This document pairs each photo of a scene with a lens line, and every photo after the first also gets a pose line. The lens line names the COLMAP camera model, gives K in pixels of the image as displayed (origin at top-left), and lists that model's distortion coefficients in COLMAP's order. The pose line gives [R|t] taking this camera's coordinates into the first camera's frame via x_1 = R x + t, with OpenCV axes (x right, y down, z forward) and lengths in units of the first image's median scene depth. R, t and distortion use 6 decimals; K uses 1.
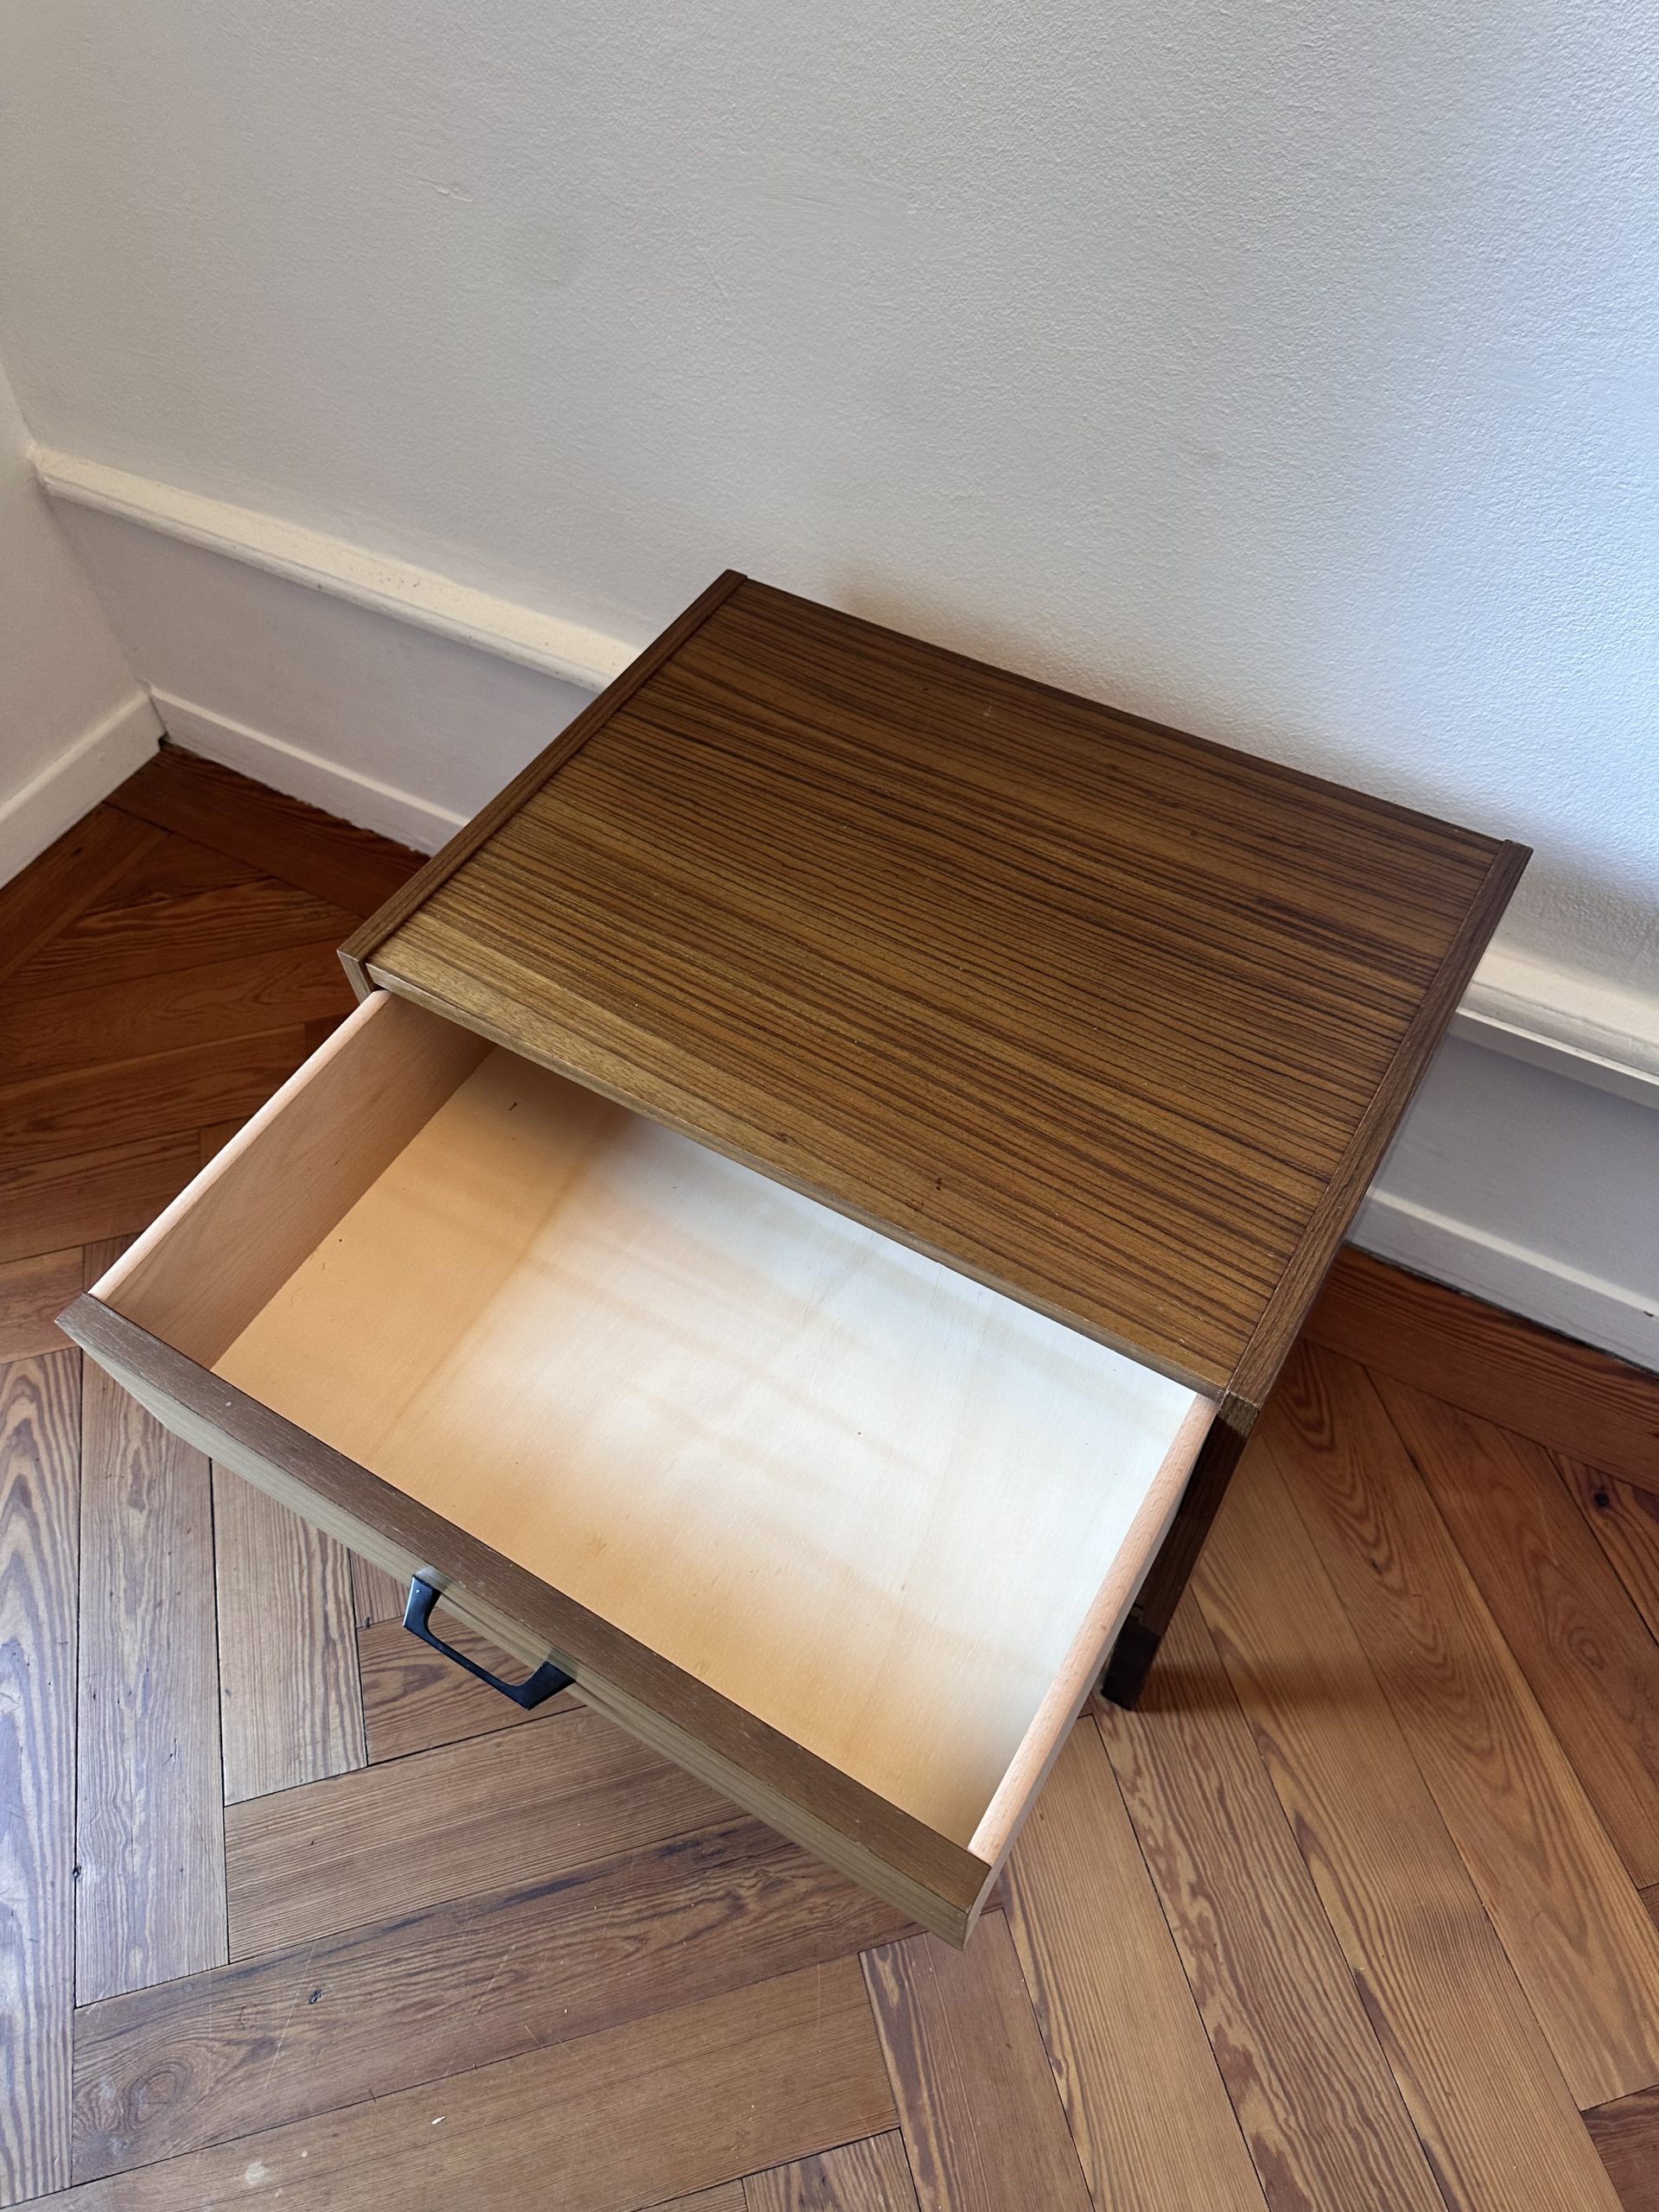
lens RADIAL K [[1589.3, 0, 841.4], [0, 1589.3, 1066.2], [0, 0, 1]] dist [0.029649, -0.040775]
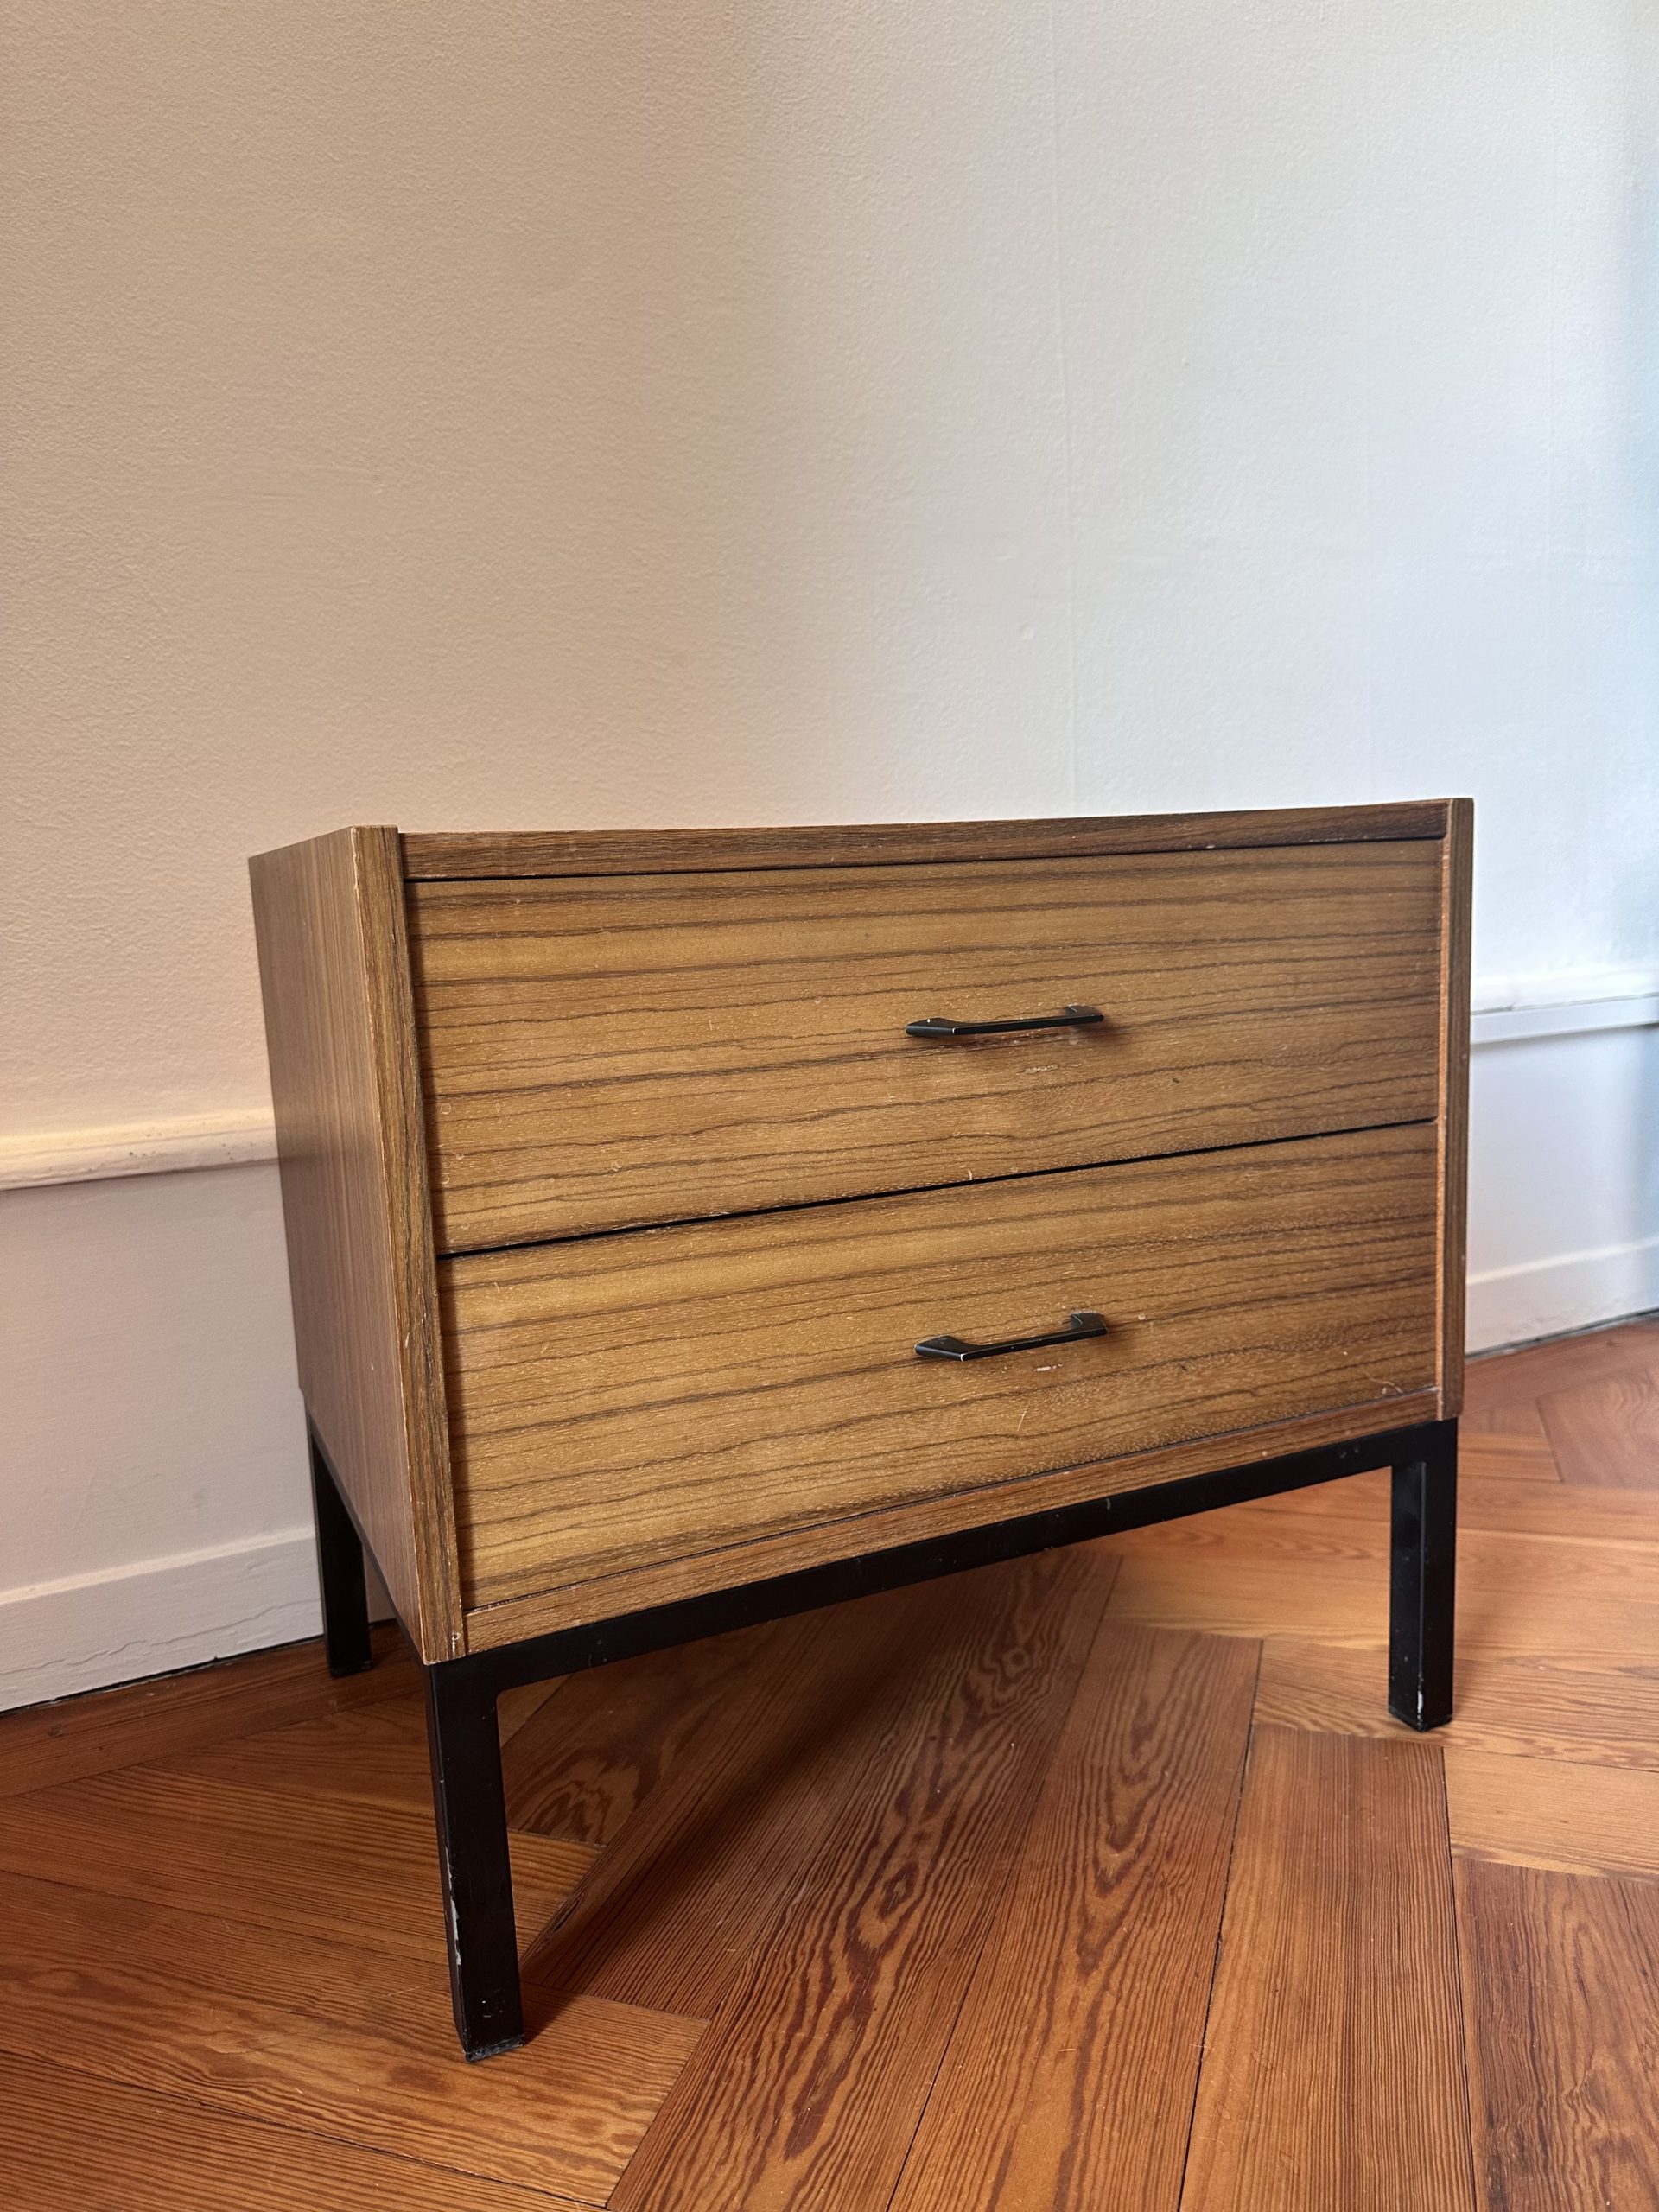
lens RADIAL K [[1546.4, 0, 806.1], [0, 1546.4, 1108.6], [0, 0, 1]] dist [0.026573, -0.035150]
pose [[0.573855, -0.118282, 0.810370, -0.721857], [0.673116, 0.631756, -0.384447, 0.361069], [-0.466483, 0.766090, 0.442154, 0.711929]]
